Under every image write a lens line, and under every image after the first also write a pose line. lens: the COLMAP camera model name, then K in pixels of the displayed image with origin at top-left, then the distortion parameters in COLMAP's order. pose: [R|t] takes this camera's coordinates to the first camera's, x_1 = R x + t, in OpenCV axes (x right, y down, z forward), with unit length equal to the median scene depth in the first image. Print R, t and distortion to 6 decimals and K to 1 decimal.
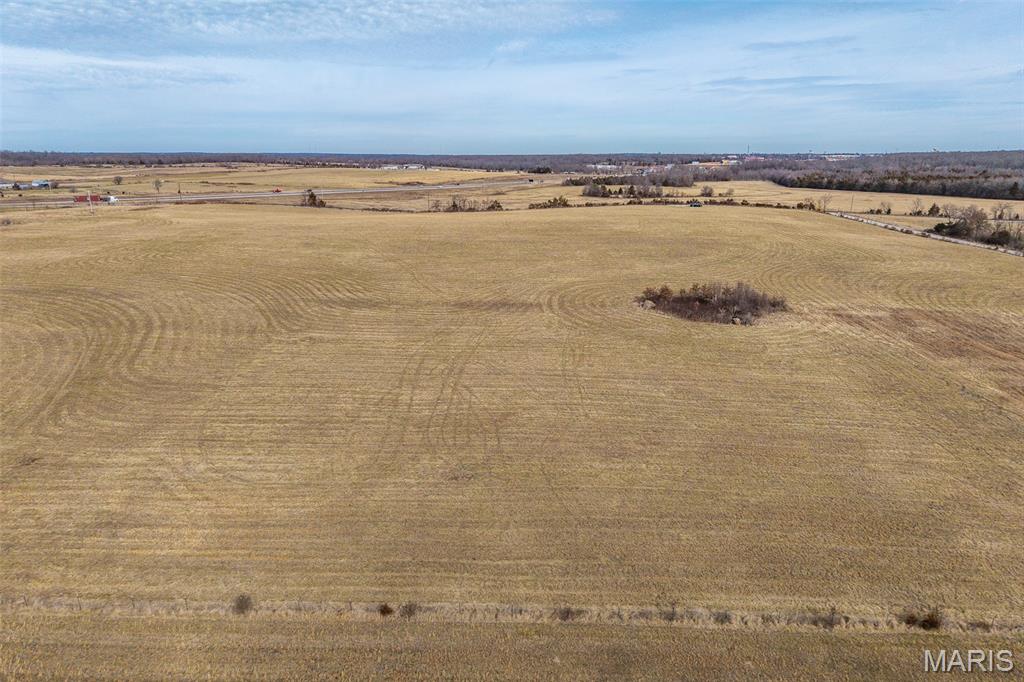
lens RADIAL K [[683.0, 0, 513.2], [0, 683.0, 340.5], [0, 0, 1]] dist [0.040106, -0.050573]
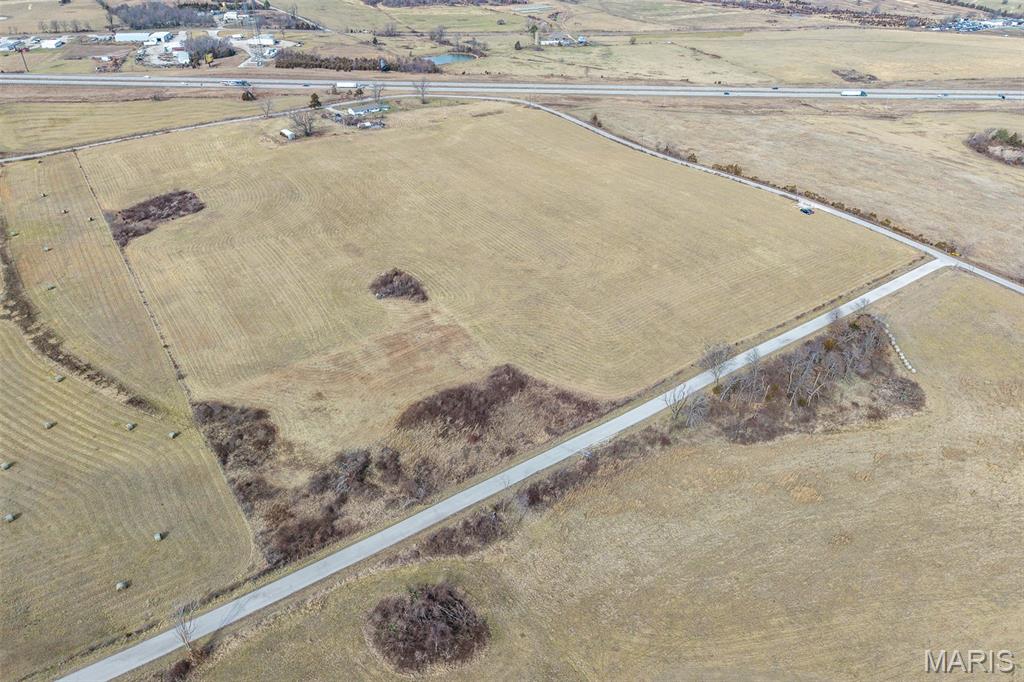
lens RADIAL K [[684.3, 0, 513.2], [0, 684.3, 343.1], [0, 0, 1]] dist [0.030048, -0.033155]
pose [[0.577233, 0.442745, -0.686134, 0.776280], [-0.228286, 0.894246, 0.384981, -0.302465], [0.784020, -0.065589, 0.617260, -0.020601]]
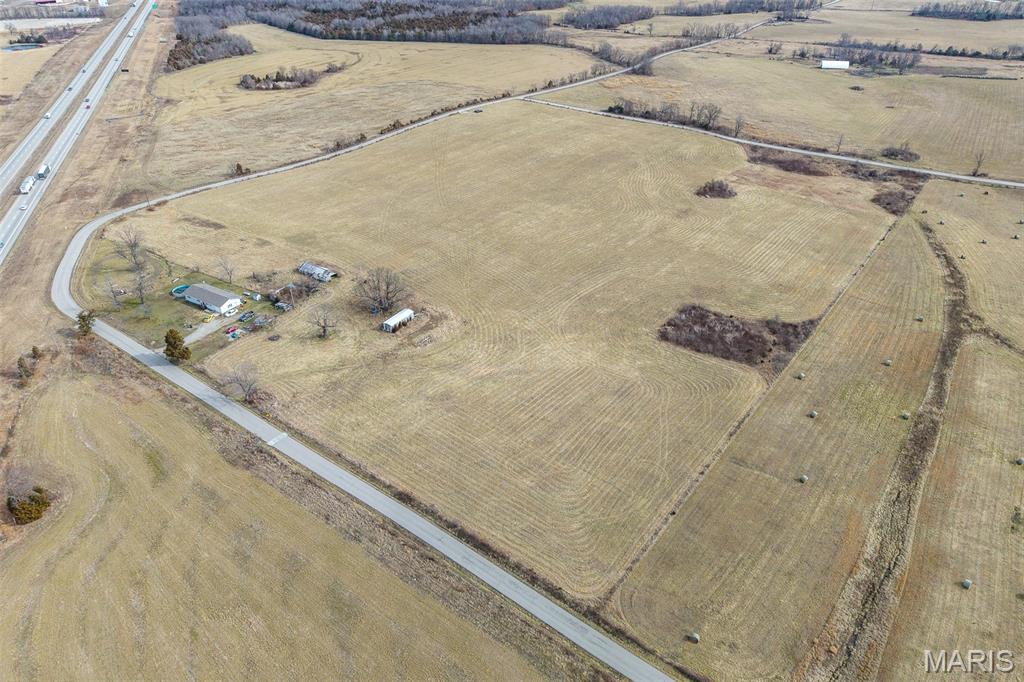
lens RADIAL K [[684.3, 0, 513.2], [0, 684.3, 343.1], [0, 0, 1]] dist [0.030048, -0.033155]
pose [[0.591729, -0.429682, 0.682078, -0.920433], [0.213902, 0.899466, 0.381060, -0.283789], [-0.777241, -0.079586, 0.624150, -0.069803]]
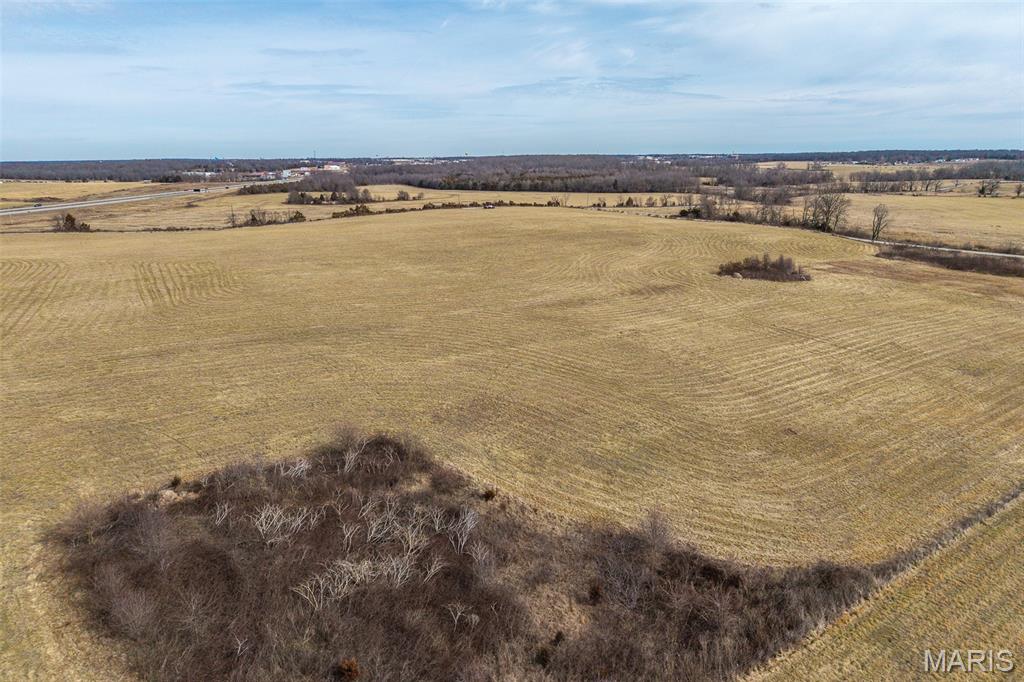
lens RADIAL K [[684.3, 0, 513.2], [0, 684.3, 343.1], [0, 0, 1]] dist [0.030048, -0.033155]
pose [[0.812904, -0.160225, 0.559924, -0.346704], [0.161924, 0.985685, 0.046974, -0.021720], [-0.559434, 0.052480, 0.827212, 0.055109]]
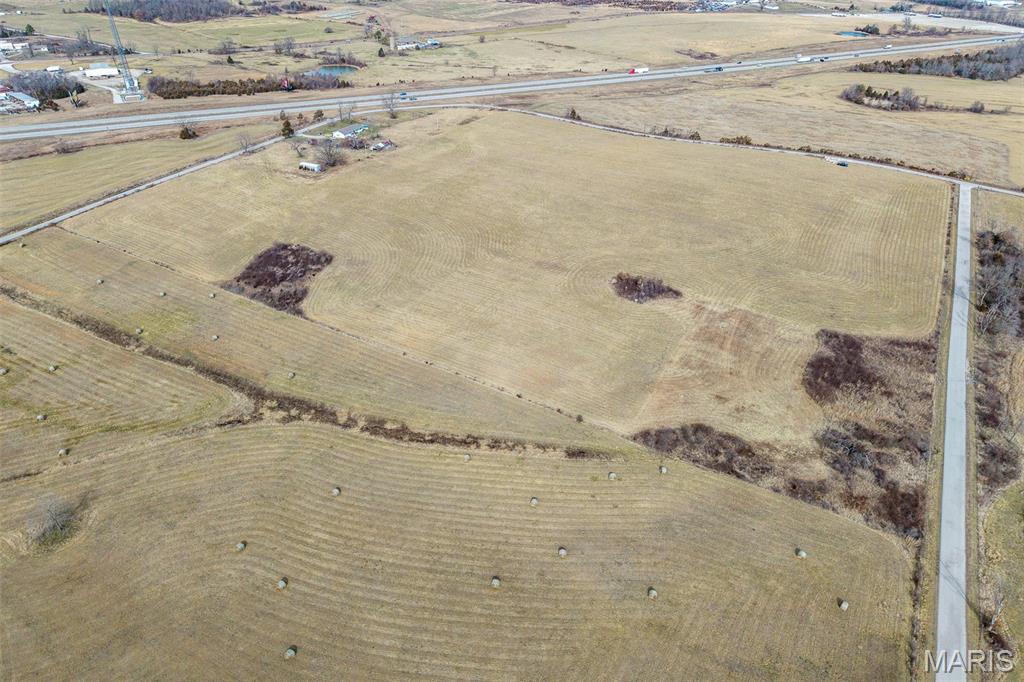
lens RADIAL K [[684.3, 0, 513.2], [0, 684.3, 343.1], [0, 0, 1]] dist [0.030048, -0.033155]
pose [[0.869348, 0.266836, -0.415971, 0.333226], [-0.136605, 0.938660, 0.316634, -0.195330], [0.474945, -0.218441, 0.852474, -0.406316]]
